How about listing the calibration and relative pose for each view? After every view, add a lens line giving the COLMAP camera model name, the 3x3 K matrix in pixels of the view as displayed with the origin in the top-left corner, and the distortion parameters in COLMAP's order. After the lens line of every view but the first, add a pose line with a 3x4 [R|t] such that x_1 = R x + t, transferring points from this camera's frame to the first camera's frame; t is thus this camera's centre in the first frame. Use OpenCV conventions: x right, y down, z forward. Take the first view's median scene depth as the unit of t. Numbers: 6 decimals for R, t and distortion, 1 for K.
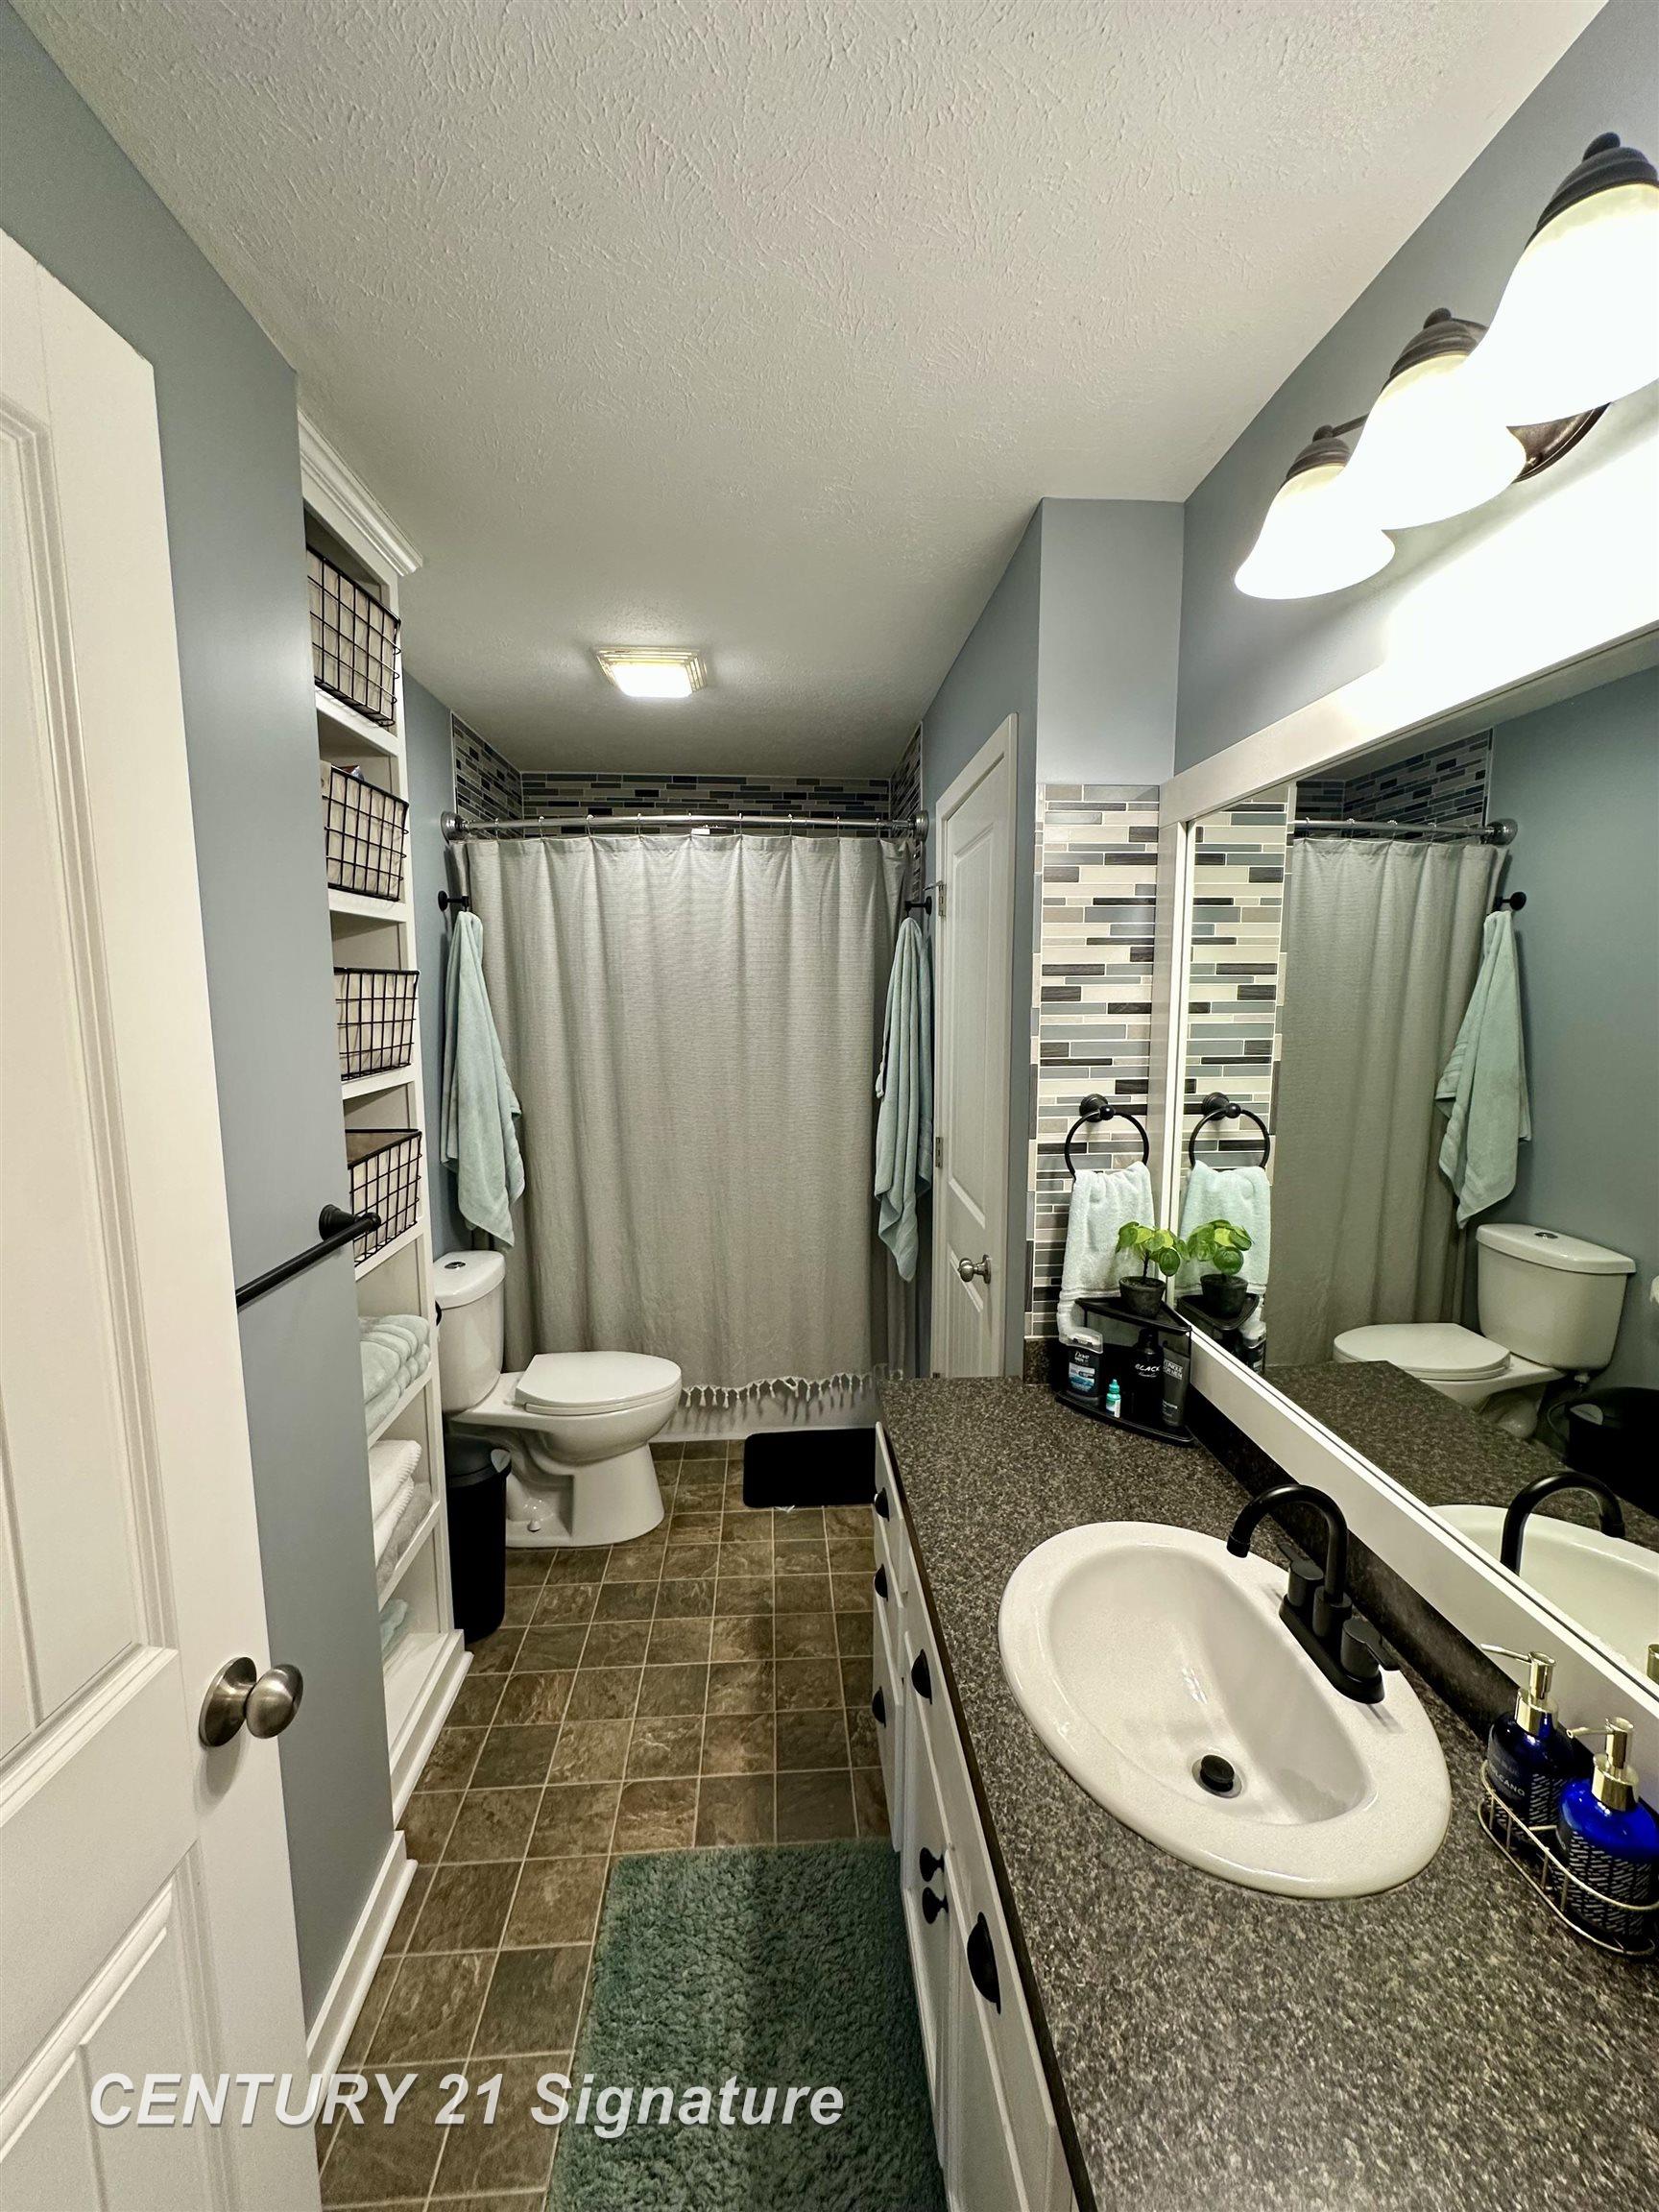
lens RADIAL K [[891.0, 0, 829.7], [0, 891.0, 1108.8], [0, 0, 1]] dist [0.003148, 0.001404]
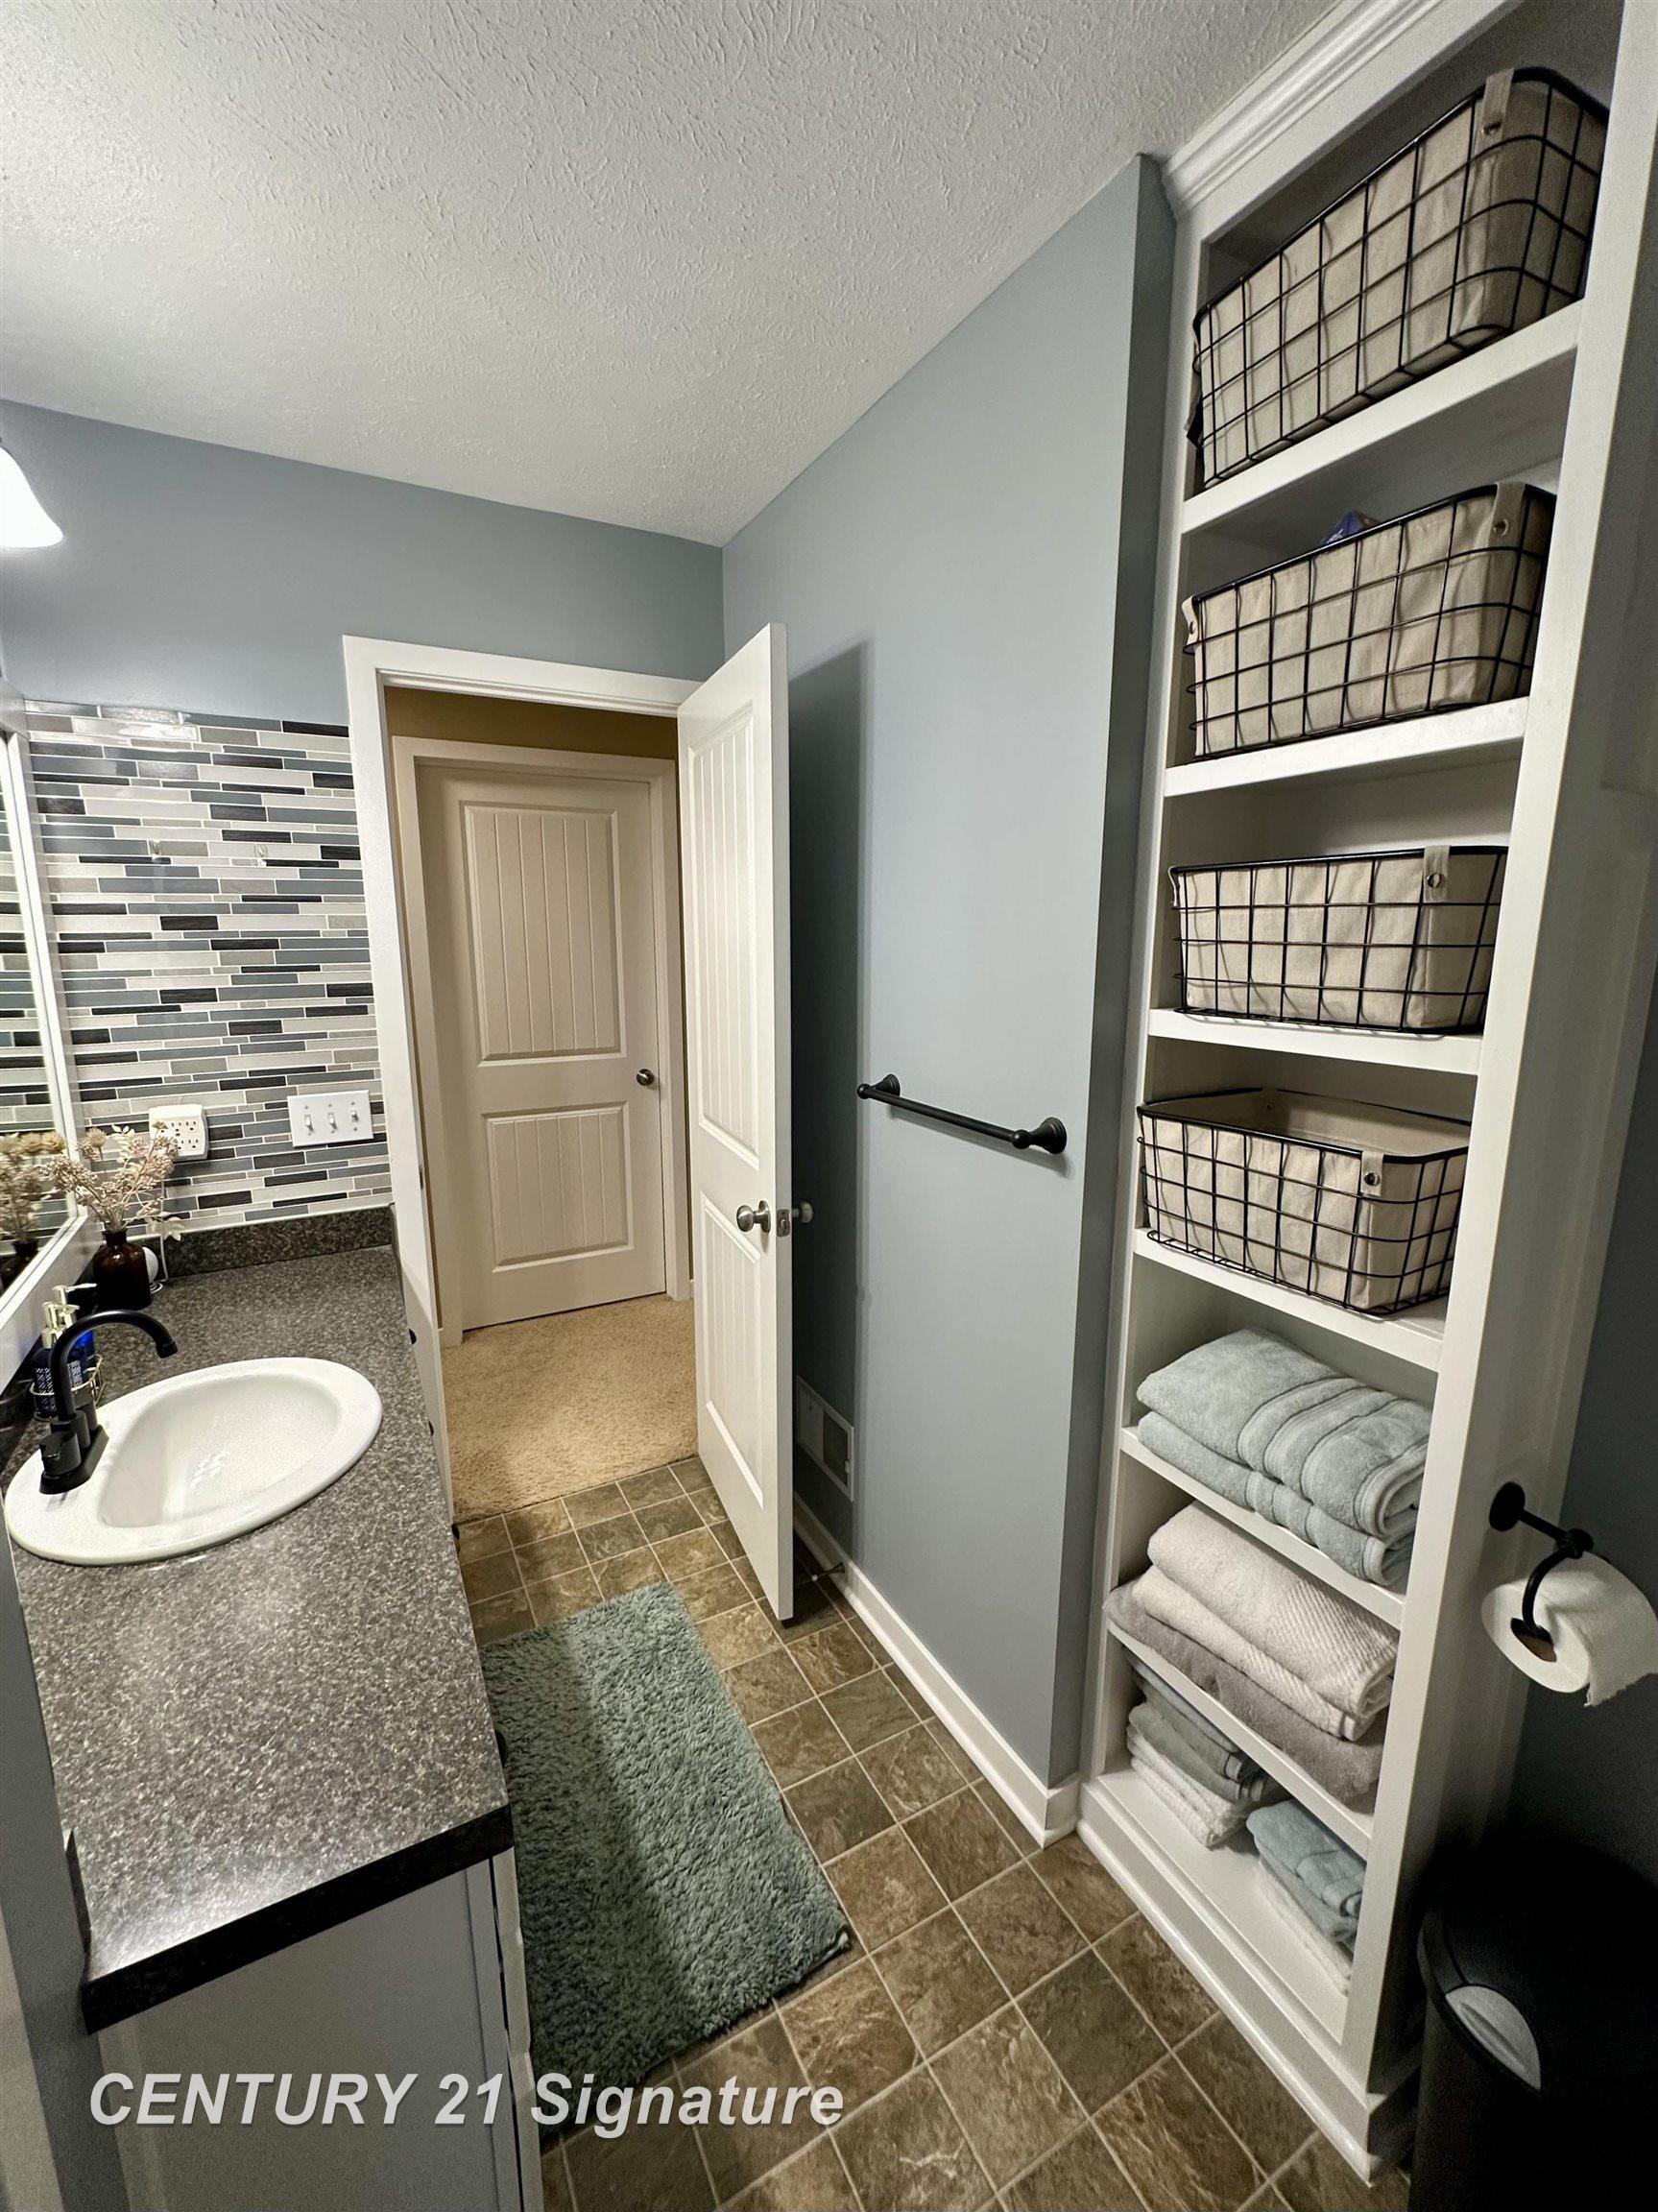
lens RADIAL K [[891.0, 0, 819.6], [0, 891.0, 1103.0], [0, 0, 1]] dist [0.003148, 0.001404]
pose [[-0.908316, 0.076820, -0.411171, 0.072099], [-0.055933, 0.951856, 0.301400, -0.158575], [0.414529, 0.296764, -0.860289, 1.413438]]
